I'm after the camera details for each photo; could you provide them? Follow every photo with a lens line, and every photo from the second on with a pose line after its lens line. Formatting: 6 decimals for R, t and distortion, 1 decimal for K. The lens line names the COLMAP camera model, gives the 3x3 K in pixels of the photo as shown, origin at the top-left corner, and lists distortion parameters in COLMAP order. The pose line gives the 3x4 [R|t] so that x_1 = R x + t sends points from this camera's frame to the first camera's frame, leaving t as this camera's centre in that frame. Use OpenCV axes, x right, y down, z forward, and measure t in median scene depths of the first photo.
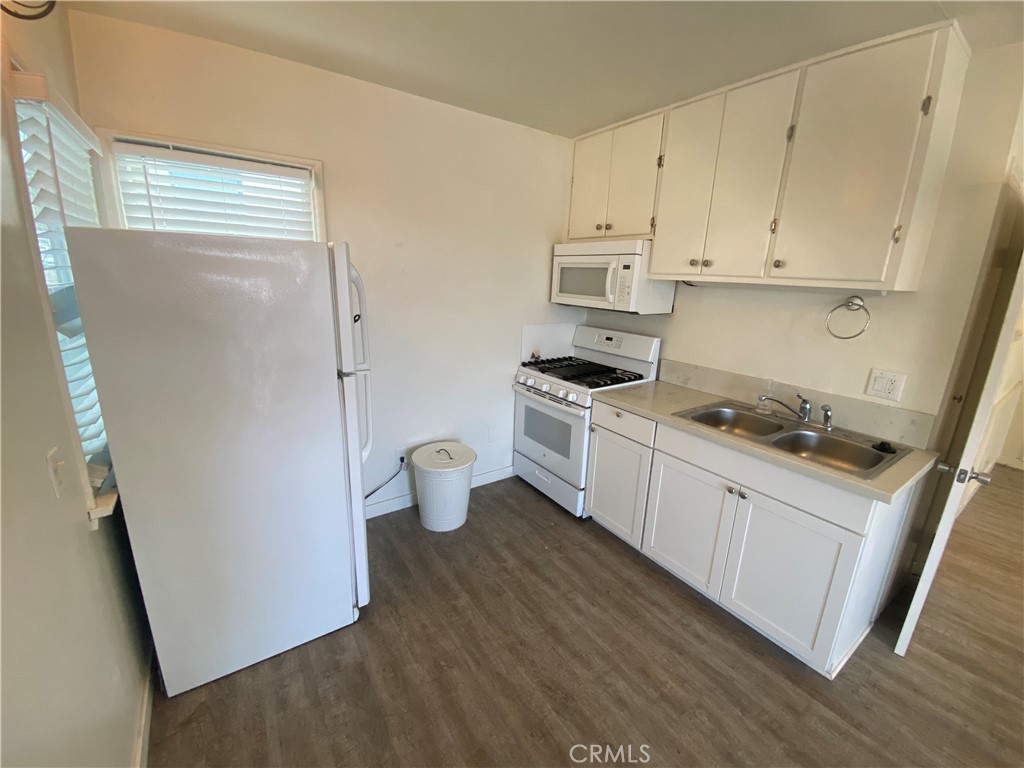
lens RADIAL K [[415.9, 0, 513.5], [0, 415.9, 379.3], [0, 0, 1]] dist [0.011982, -0.014897]
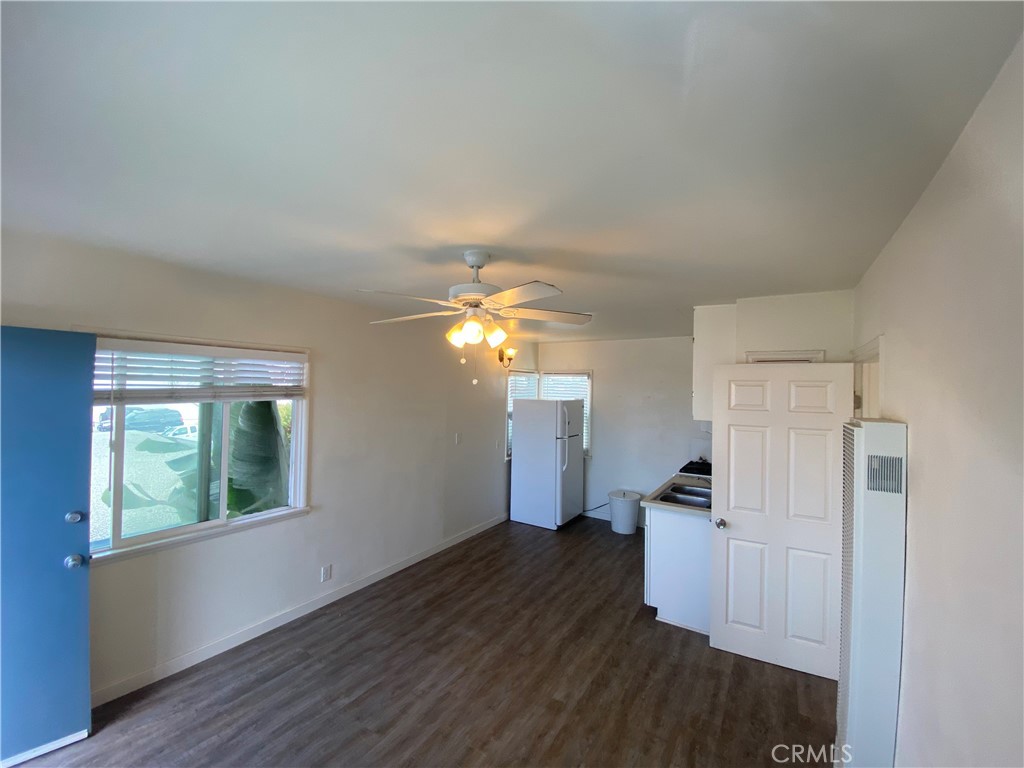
lens RADIAL K [[415.9, 0, 513.5], [0, 415.9, 379.3], [0, 0, 1]] dist [0.011982, -0.014897]
pose [[0.384971, -0.054973, -0.921290, 2.135401], [-0.227783, 0.961686, -0.152565, 0.100910], [0.894378, 0.268587, 0.357699, -0.511695]]
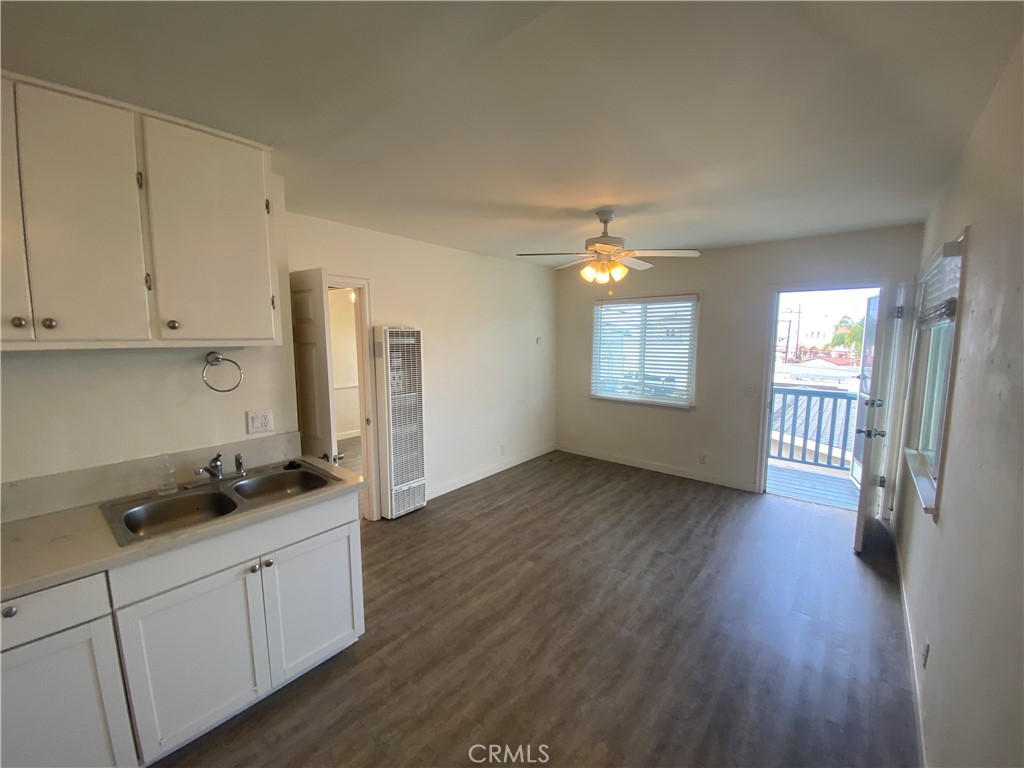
lens RADIAL K [[415.9, 0, 513.5], [0, 415.9, 379.3], [0, 0, 1]] dist [0.011982, -0.014897]
pose [[-0.271885, -0.146939, 0.951045, -0.442011], [0.226758, 0.950664, 0.211706, -0.194074], [-0.935232, 0.273217, -0.225152, 0.564378]]
